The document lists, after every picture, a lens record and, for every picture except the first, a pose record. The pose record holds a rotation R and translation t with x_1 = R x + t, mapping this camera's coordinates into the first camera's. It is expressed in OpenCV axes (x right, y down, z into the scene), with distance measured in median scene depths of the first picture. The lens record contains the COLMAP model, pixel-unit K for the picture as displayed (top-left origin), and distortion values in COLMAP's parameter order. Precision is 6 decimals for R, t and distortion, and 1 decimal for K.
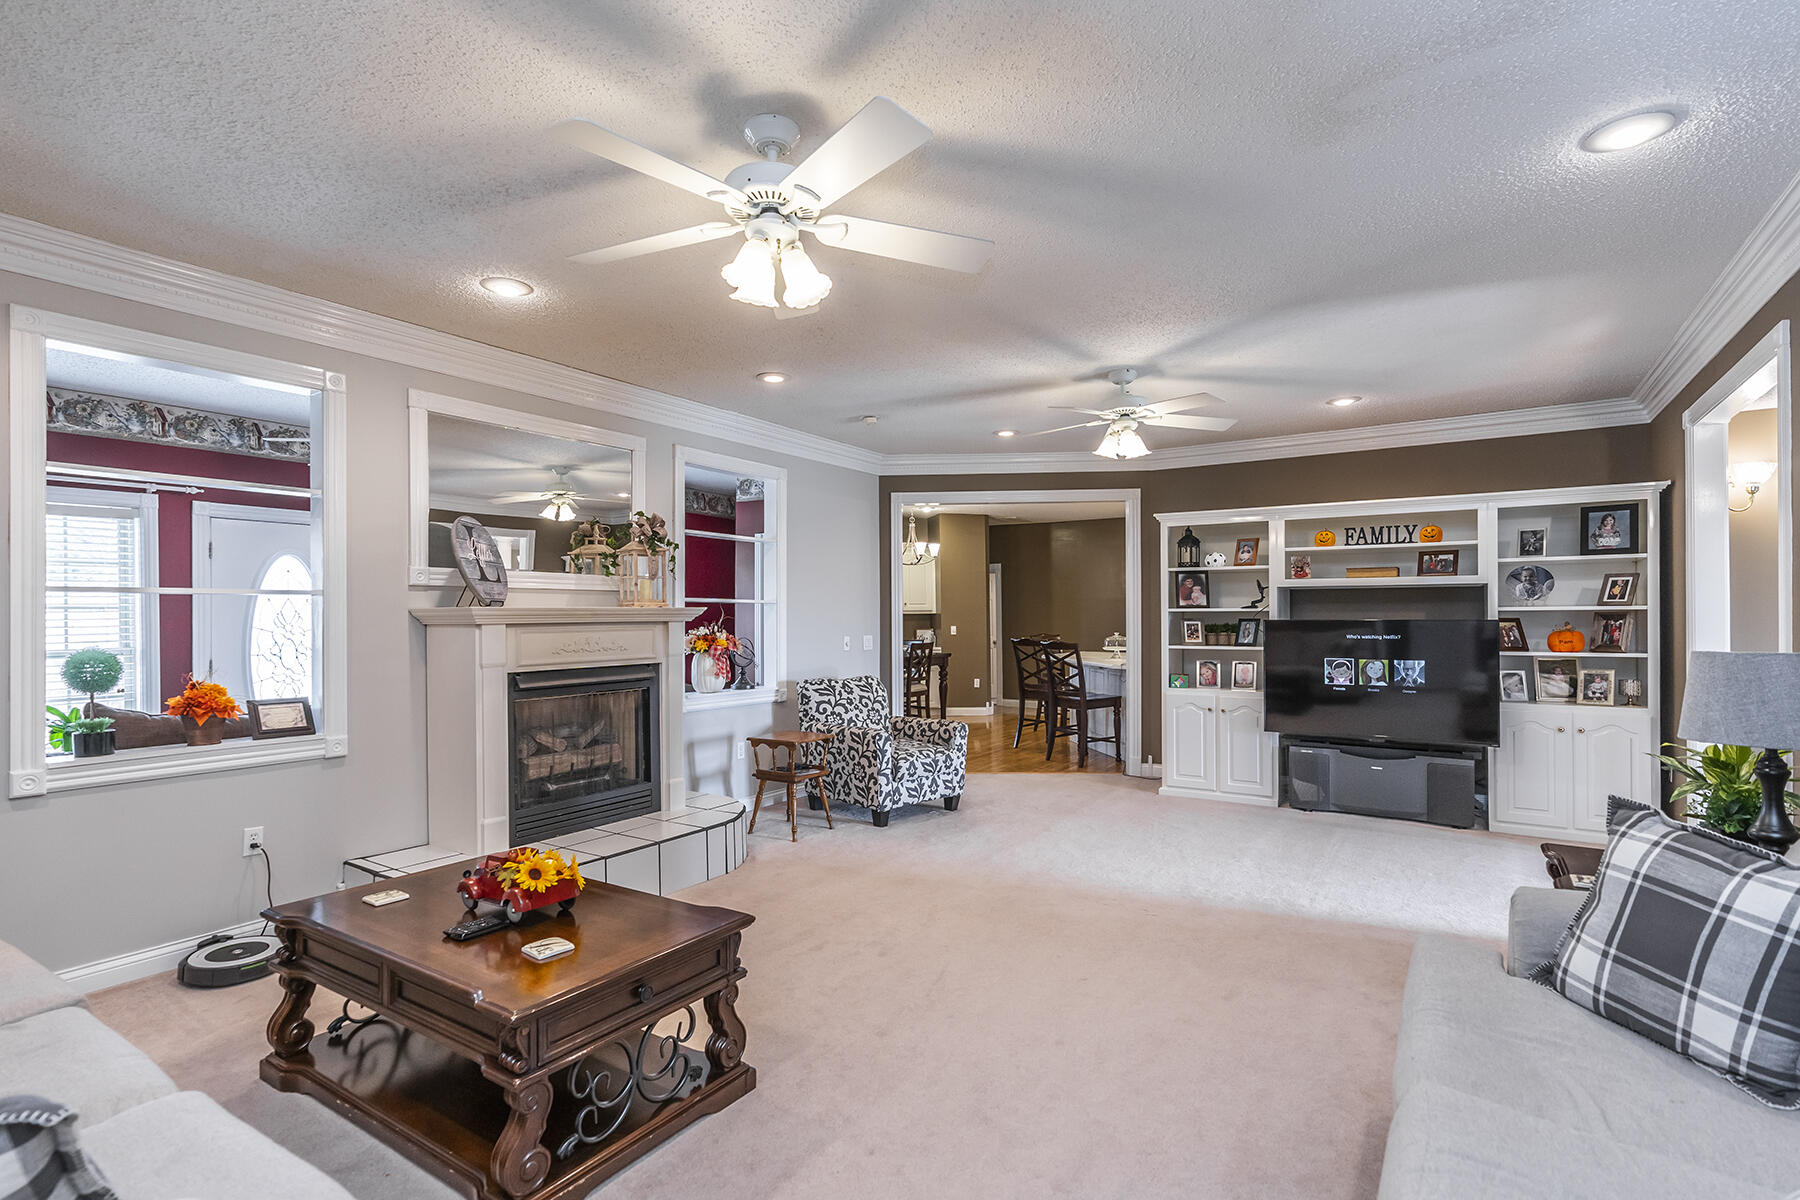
lens RADIAL K [[867.7, 0, 900.2], [0, 867.7, 628.3], [0, 0, 1]] dist [-0.000251, -0.000084]
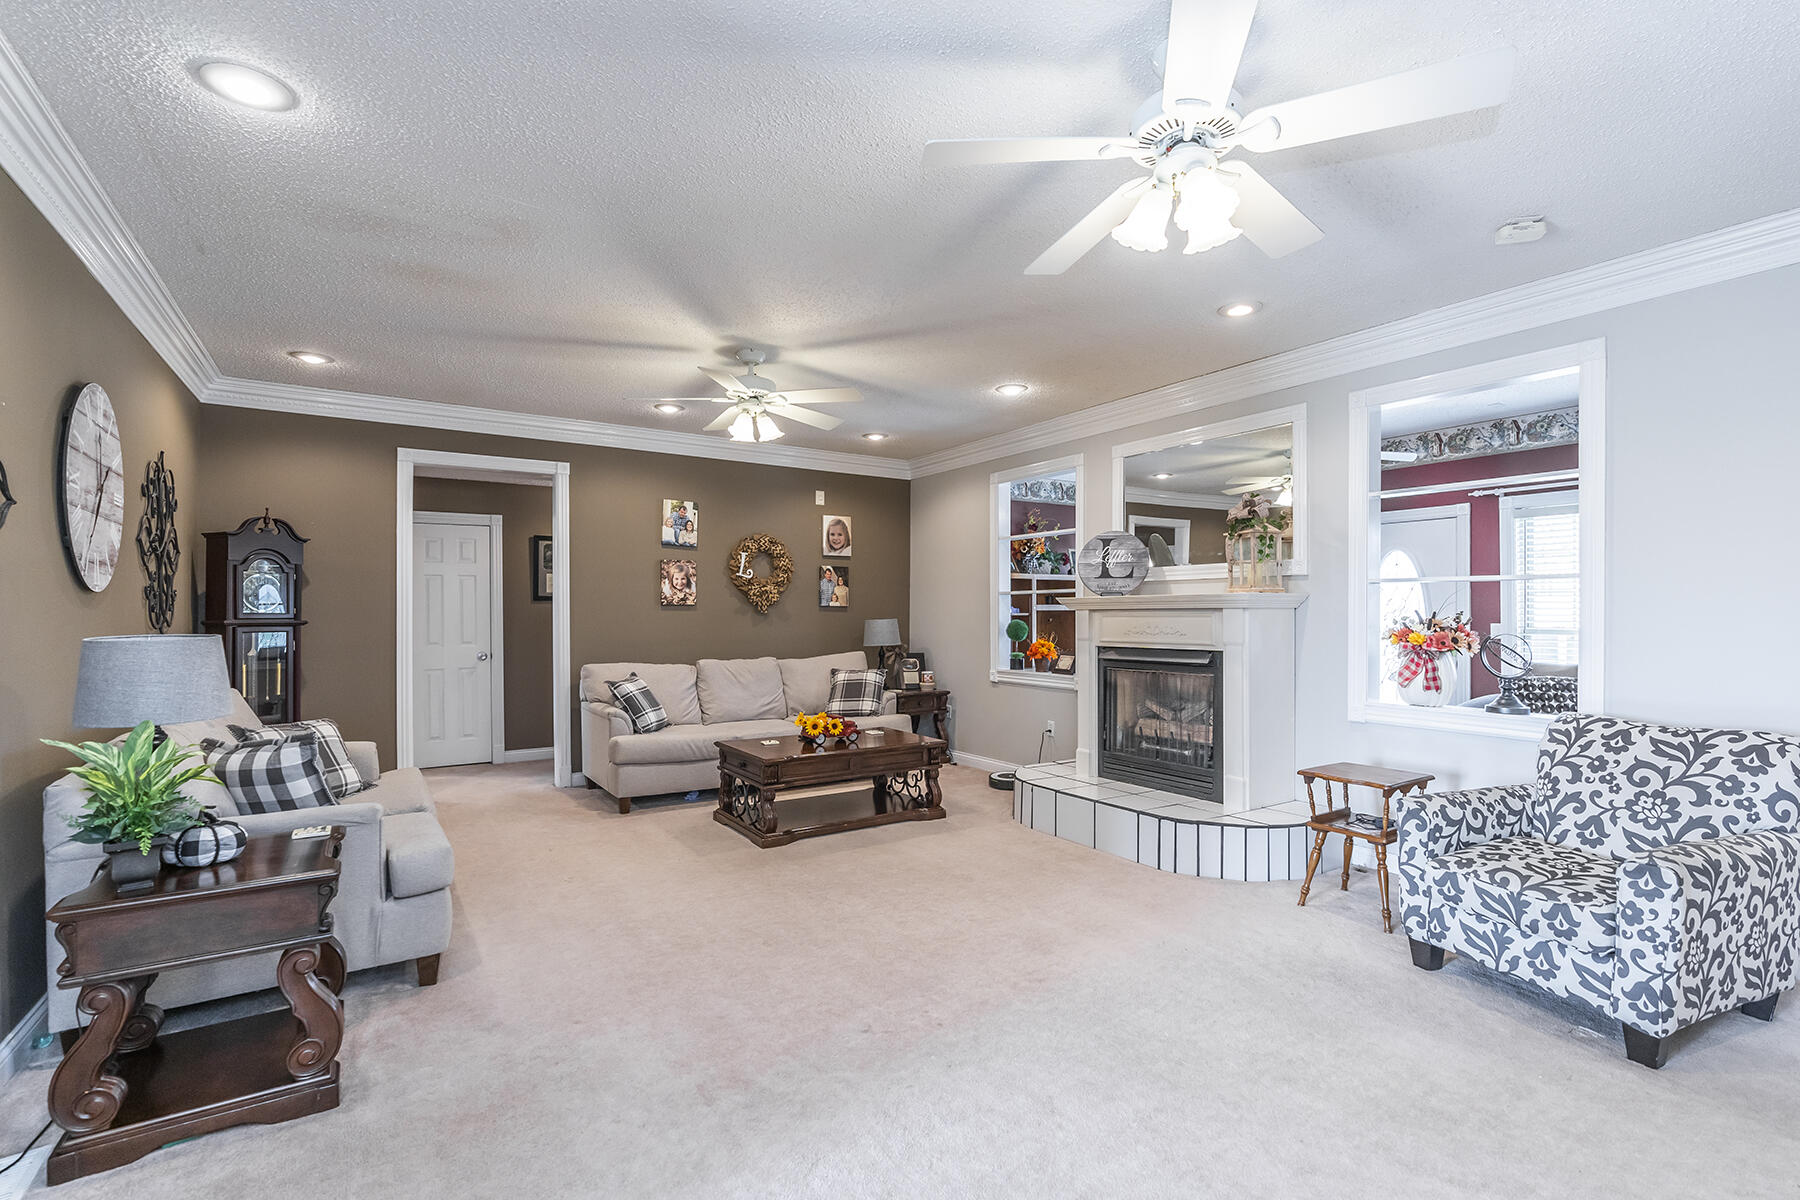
lens RADIAL K [[819.6, 0, 900.0], [0, 819.6, 600.0], [0, 0, 1]] dist [-0.000833, -0.000109]
pose [[-0.402582, -0.006487, -0.915361, 0.535388], [-0.003012, 0.999979, -0.005761, -0.007702], [0.915379, 0.000438, -0.402593, 0.791071]]
